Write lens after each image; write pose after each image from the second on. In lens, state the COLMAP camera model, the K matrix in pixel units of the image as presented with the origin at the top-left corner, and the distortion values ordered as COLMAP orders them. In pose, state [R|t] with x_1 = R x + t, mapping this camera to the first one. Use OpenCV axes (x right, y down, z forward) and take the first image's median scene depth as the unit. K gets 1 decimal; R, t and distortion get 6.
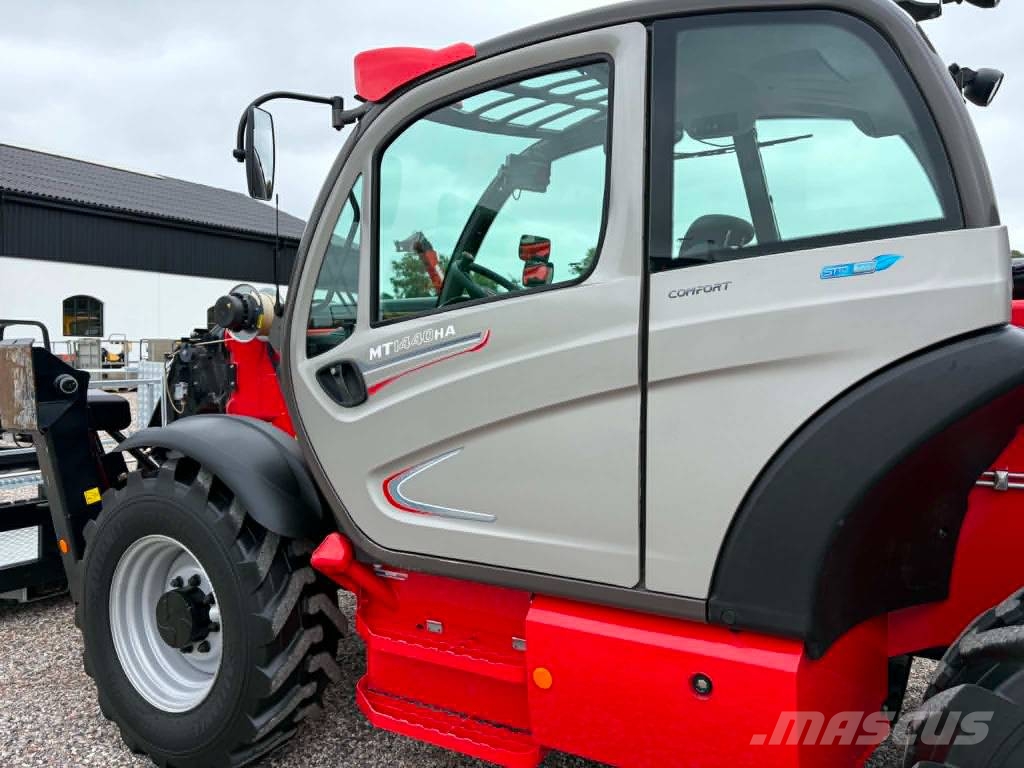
lens RADIAL K [[793.4, 0, 530.0], [0, 793.4, 390.5], [0, 0, 1]] dist [0.048924, -0.046352]
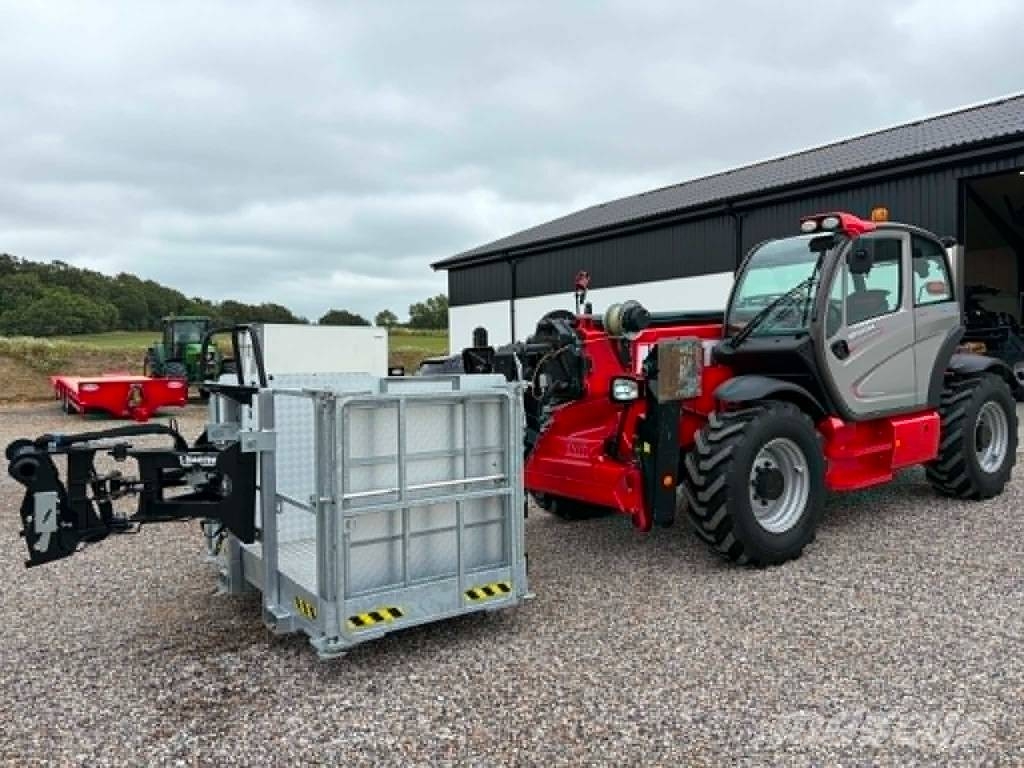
lens RADIAL K [[793.4, 0, 519.7], [0, 793.4, 376.7], [0, 0, 1]] dist [0.048924, -0.046352]
pose [[0.398273, -0.061653, 0.915193, -2.627890], [0.084070, 0.995993, 0.030511, -0.077520], [-0.913406, 0.064788, 0.401860, 0.871188]]
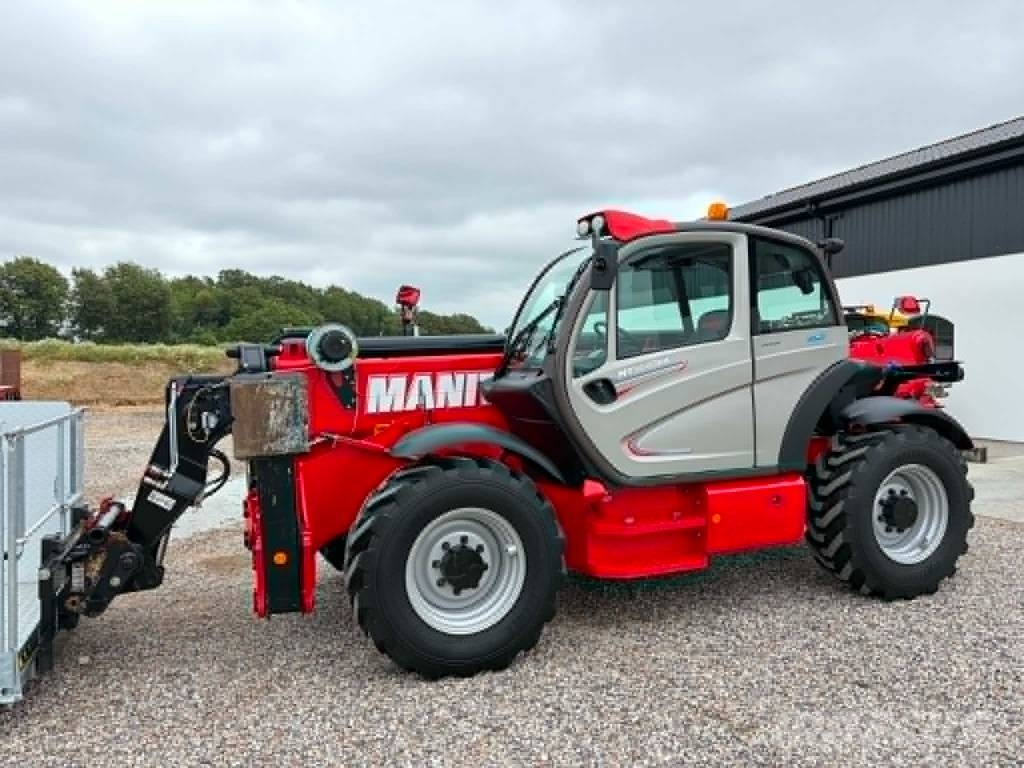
lens RADIAL K [[793.4, 0, 506.7], [0, 793.4, 373.6], [0, 0, 1]] dist [0.048924, -0.046352]
pose [[0.616964, -0.034300, 0.786244, -1.654915], [0.061727, 0.998081, -0.004895, -0.049828], [-0.784567, 0.051553, 0.617897, 0.068095]]
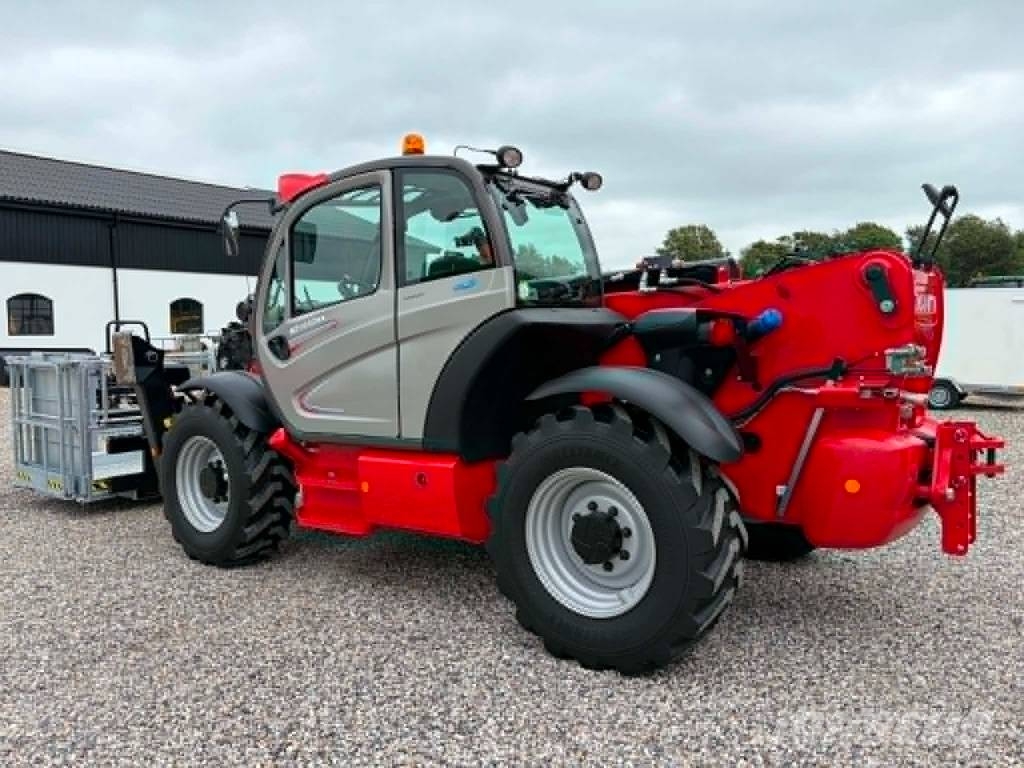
lens RADIAL K [[793.4, 0, 508.6], [0, 793.4, 382.2], [0, 0, 1]] dist [0.048924, -0.046352]
pose [[0.990649, -0.025792, -0.133979, 0.532140], [0.026932, 0.999615, 0.006704, 0.071466], [0.133754, -0.010249, 0.990962, -0.776696]]
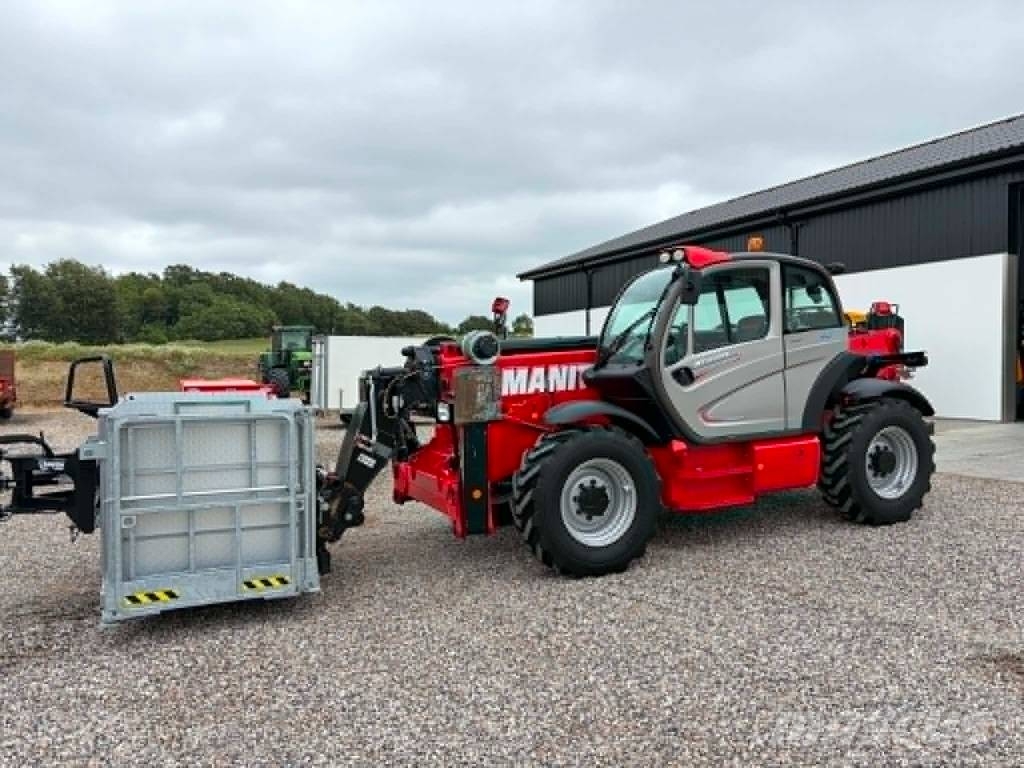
lens RADIAL K [[793.4, 0, 513.6], [0, 793.4, 383.5], [0, 0, 1]] dist [0.048924, -0.046352]
pose [[0.559971, -0.058454, 0.826447, -2.437048], [0.075834, 0.996937, 0.019130, -0.070280], [-0.825034, 0.051960, 0.562689, 0.041992]]
